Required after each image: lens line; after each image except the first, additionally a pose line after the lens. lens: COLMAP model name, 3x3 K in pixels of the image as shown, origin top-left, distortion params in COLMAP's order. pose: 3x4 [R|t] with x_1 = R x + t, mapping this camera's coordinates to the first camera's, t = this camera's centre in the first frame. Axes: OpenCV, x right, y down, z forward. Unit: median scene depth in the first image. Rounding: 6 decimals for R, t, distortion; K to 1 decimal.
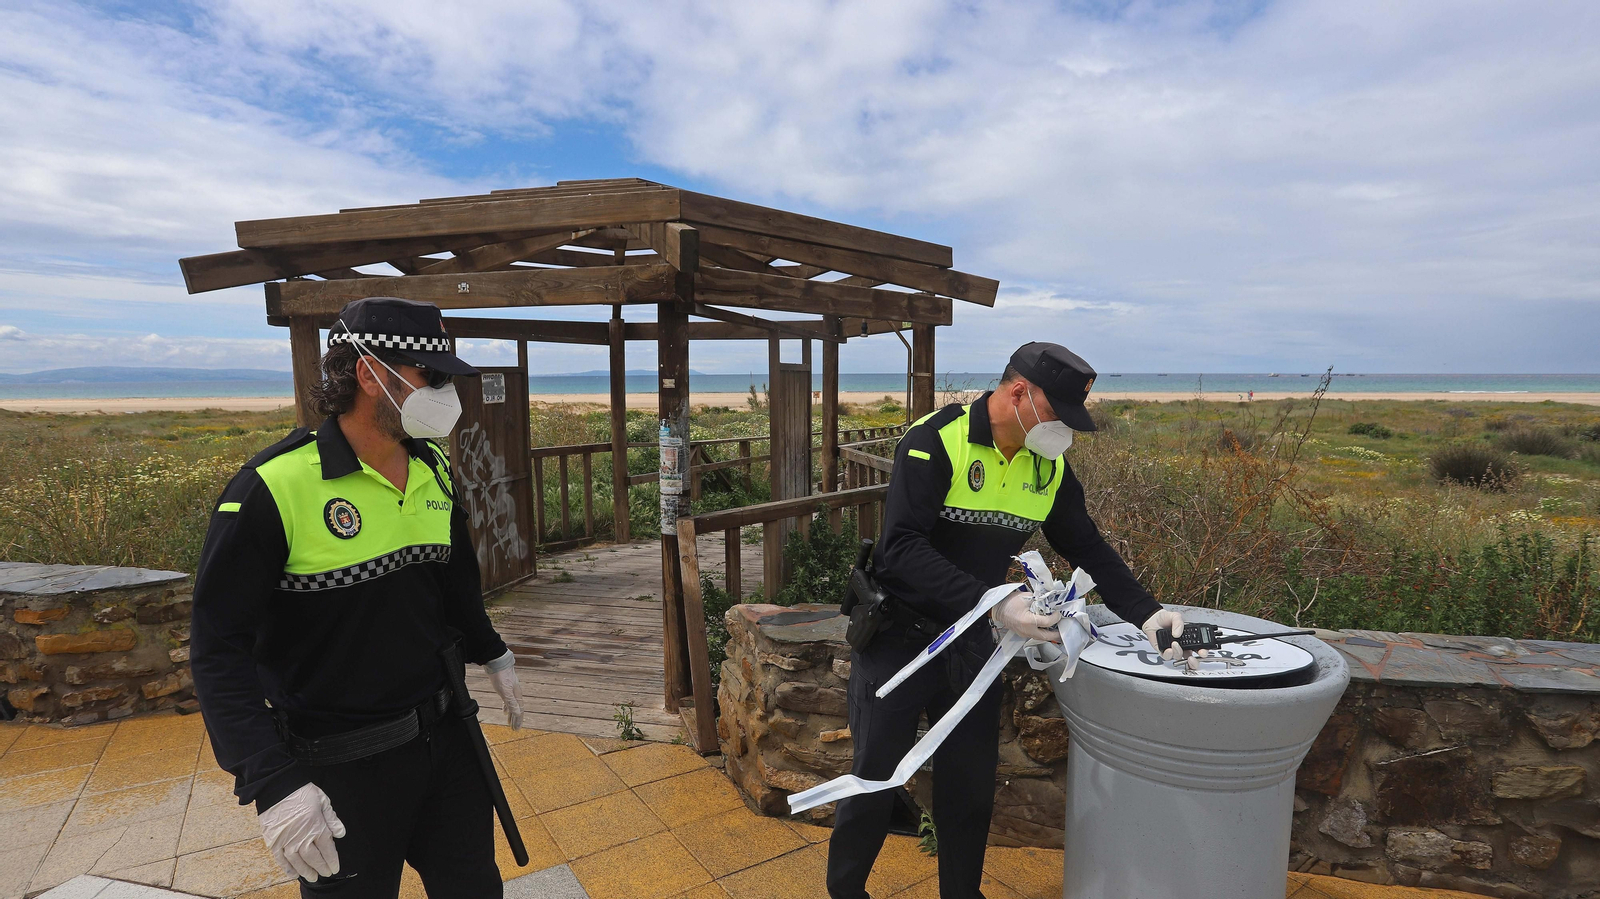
lens RADIAL K [[789.1, 0, 804.7], [0, 789.1, 471.5], [0, 0, 1]] dist [-0.073864, 0.032461]
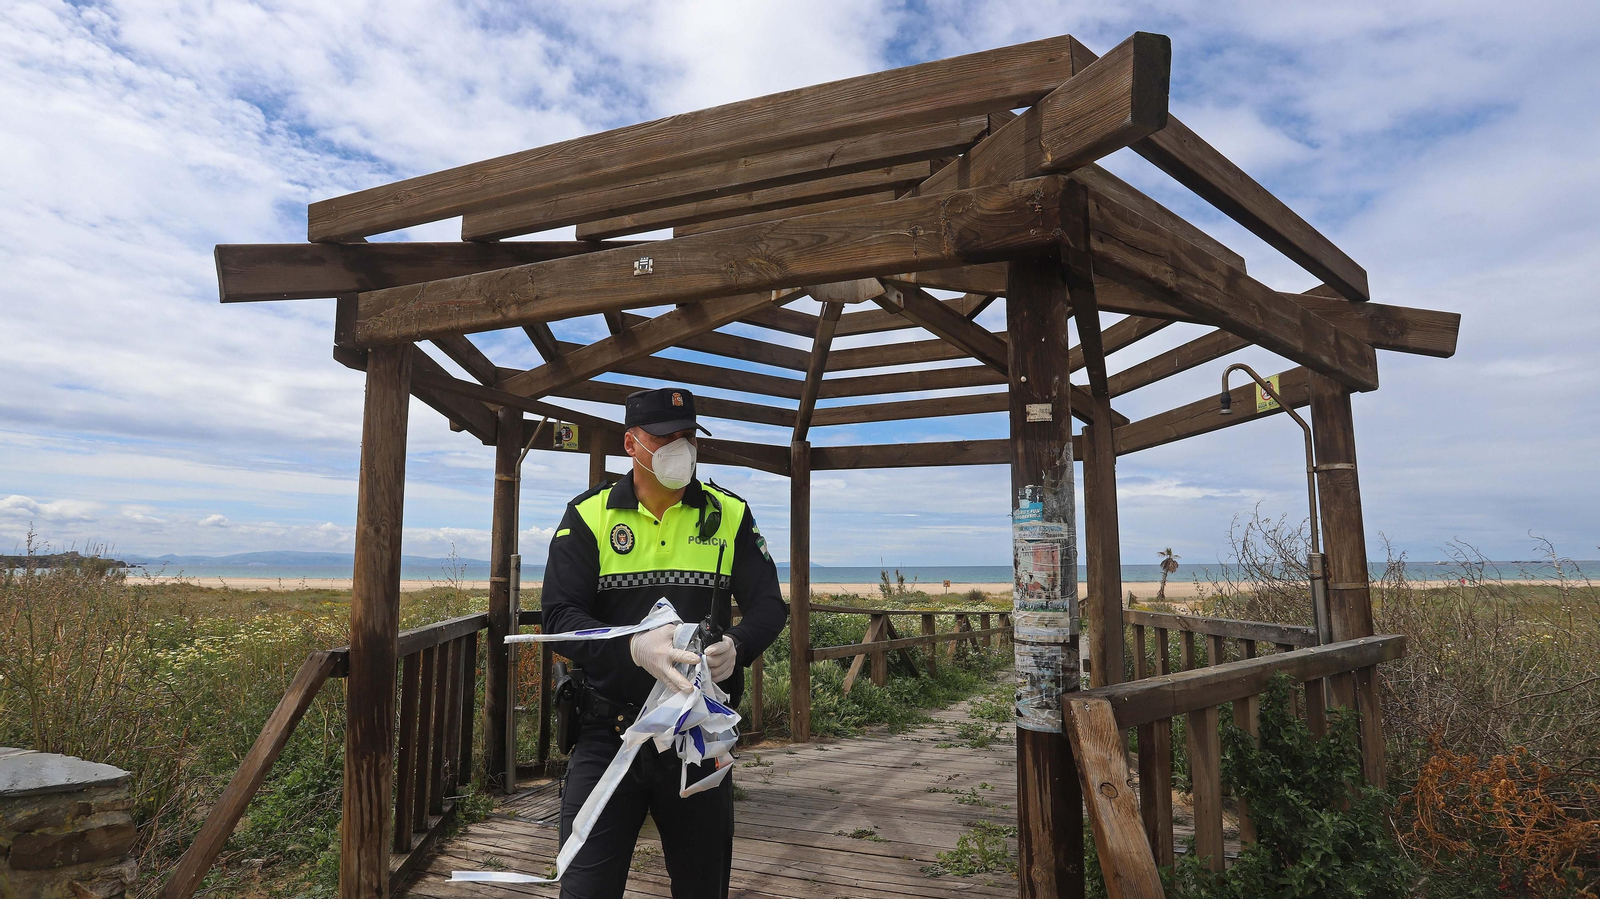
lens RADIAL K [[789.1, 0, 804.7], [0, 789.1, 471.5], [0, 0, 1]] dist [-0.073864, 0.032461]
pose [[0.988670, -0.015220, -0.149329, -0.176758], [-0.021156, 0.970787, -0.239010, 0.032441], [0.148605, 0.239462, 0.959466, 0.371193]]
